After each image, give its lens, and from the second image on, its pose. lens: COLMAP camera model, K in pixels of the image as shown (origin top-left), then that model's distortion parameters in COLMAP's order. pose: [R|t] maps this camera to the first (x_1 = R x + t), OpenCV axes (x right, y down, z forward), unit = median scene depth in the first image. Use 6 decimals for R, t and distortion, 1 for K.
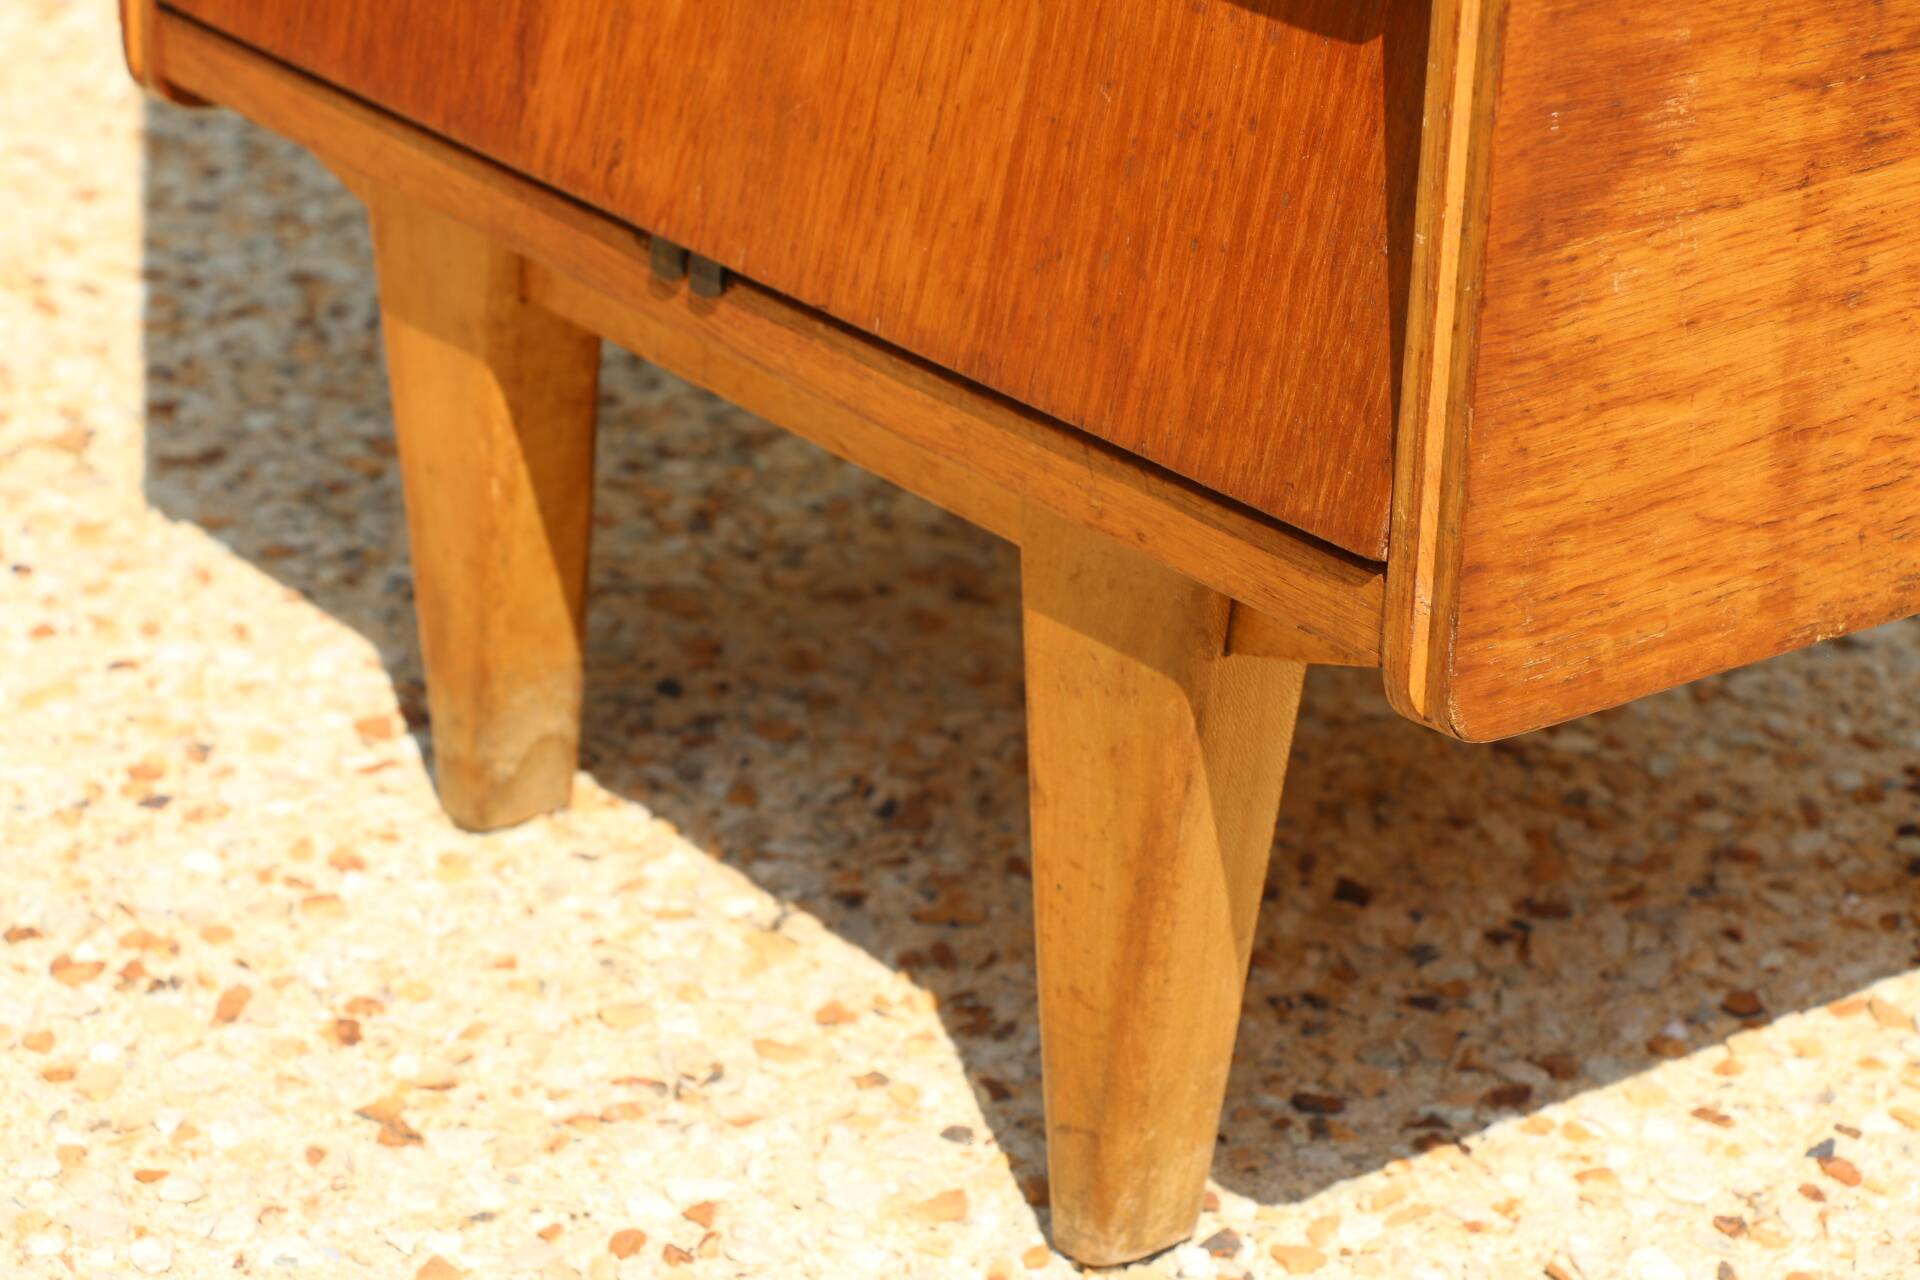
lens RADIAL K [[4929.8, 0, 937.7], [0, 4929.8, 713.3], [0, 0, 1]] dist [0.335596, 0.836034]
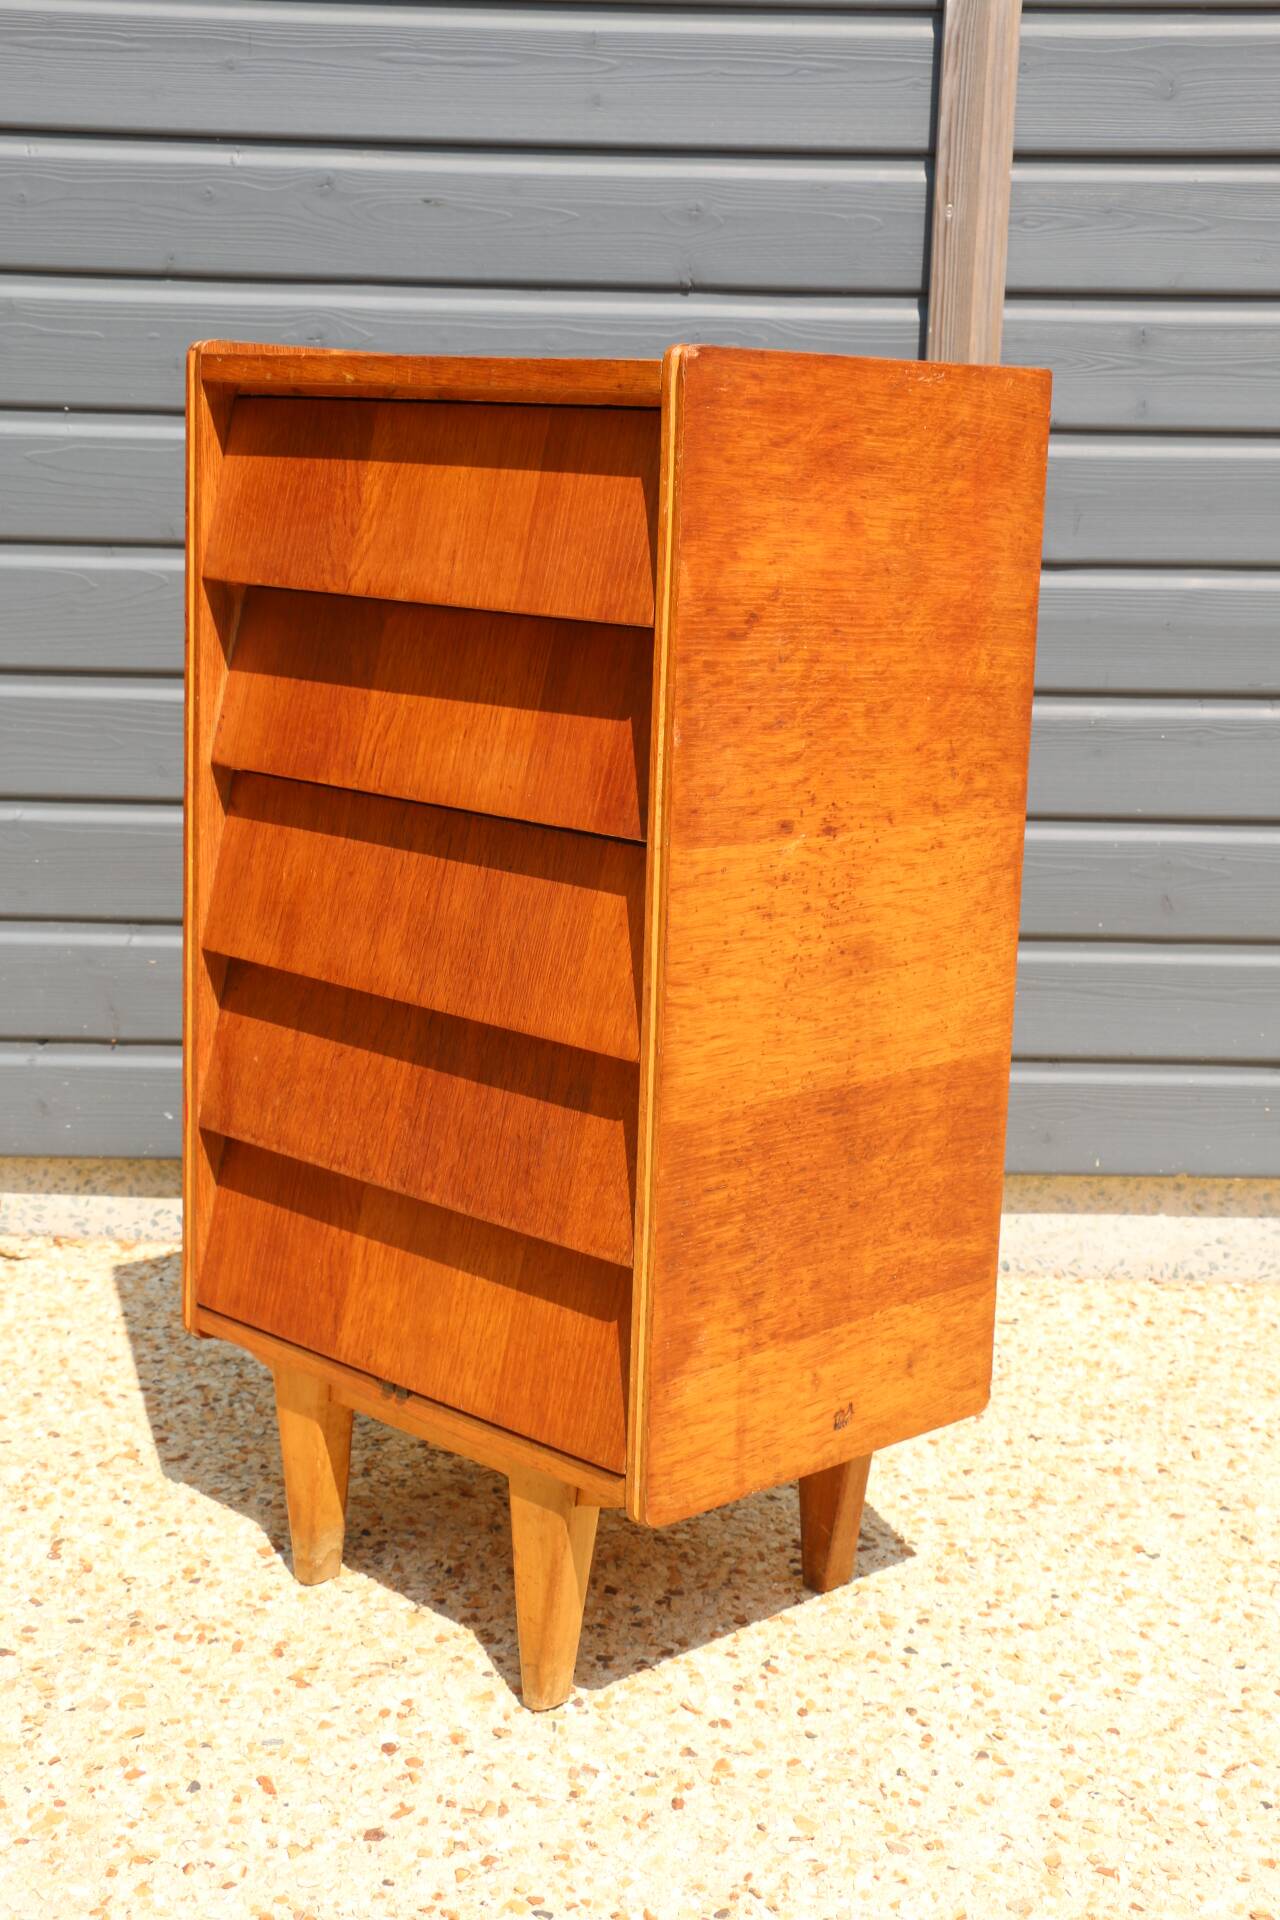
lens RADIAL K [[2787.2, 0, 640.0], [0, 2787.2, 960.0], [0, 0, 1]] dist [0.042287, 0.409149]
pose [[0.992502, -0.021957, 0.120244, -0.092948], [0.047329, 0.976029, -0.212430, 0.024976], [-0.112697, 0.216528, 0.969750, -0.715028]]
